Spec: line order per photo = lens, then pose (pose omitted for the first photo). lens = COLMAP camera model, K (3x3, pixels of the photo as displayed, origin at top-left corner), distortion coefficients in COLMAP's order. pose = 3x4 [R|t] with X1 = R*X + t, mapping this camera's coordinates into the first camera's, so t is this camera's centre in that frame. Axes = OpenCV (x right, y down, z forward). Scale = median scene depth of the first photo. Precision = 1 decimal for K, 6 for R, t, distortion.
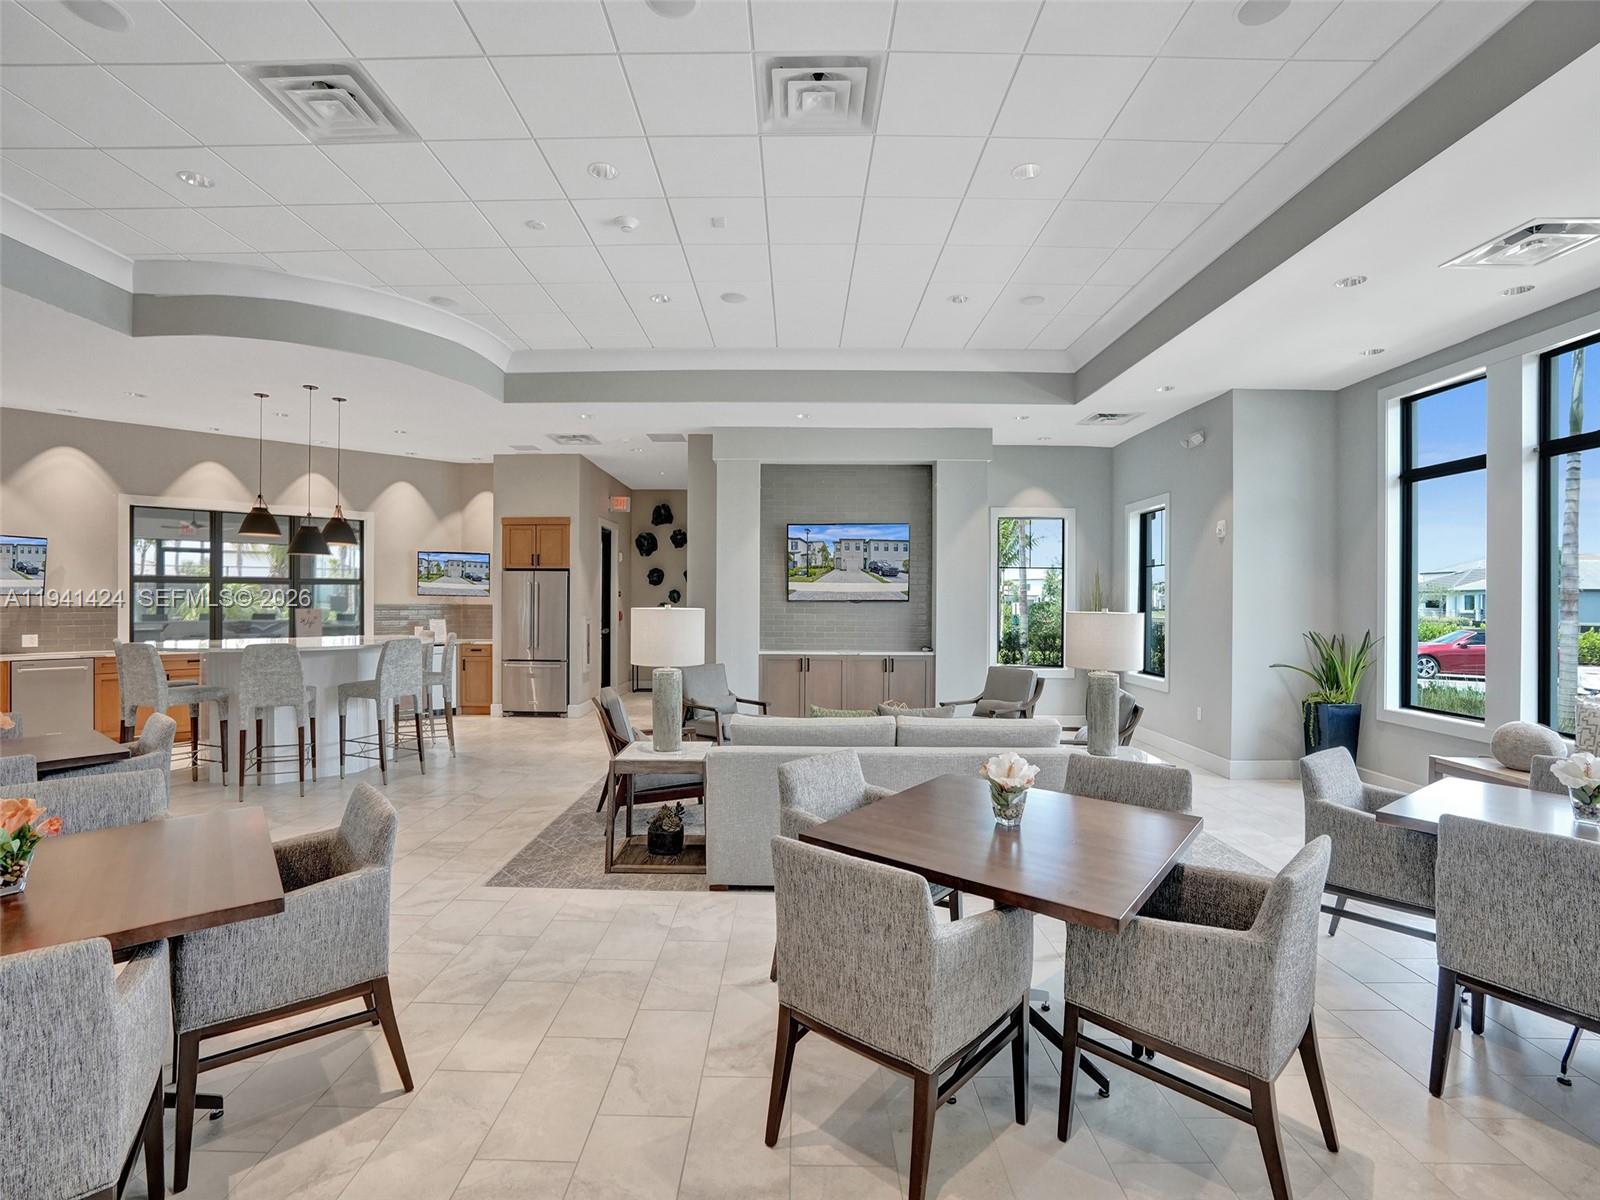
lens RADIAL K [[741.1, 0, 801.5], [0, 741.1, 594.2], [0, 0, 1]] dist [-0.000405, 0.000136]
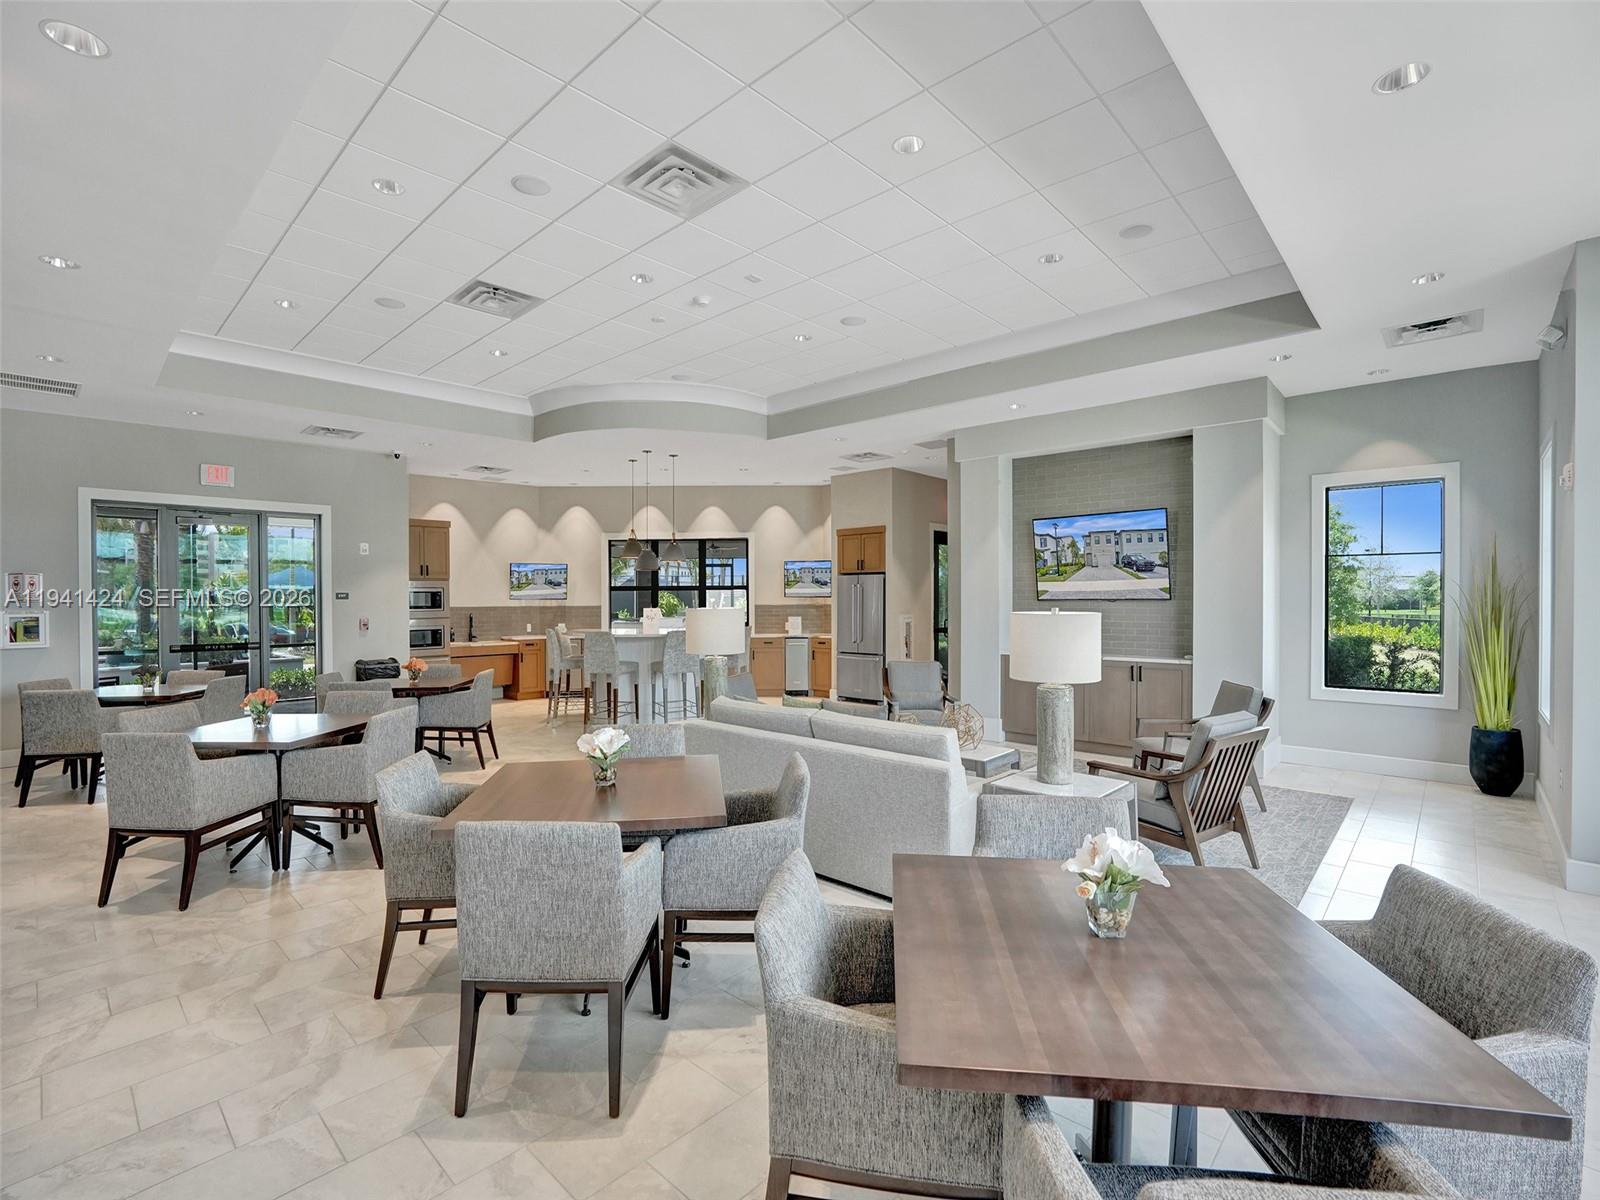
lens RADIAL K [[754.8, 0, 800.0], [0, 754.8, 600.0], [0, 0, 1]] dist [-0.000730, 0.000379]
pose [[0.752898, -0.004002, -0.658126, 0.387594], [0.011000, 0.999918, 0.006503, -0.001757], [0.658046, -0.012135, 0.752880, 0.079366]]
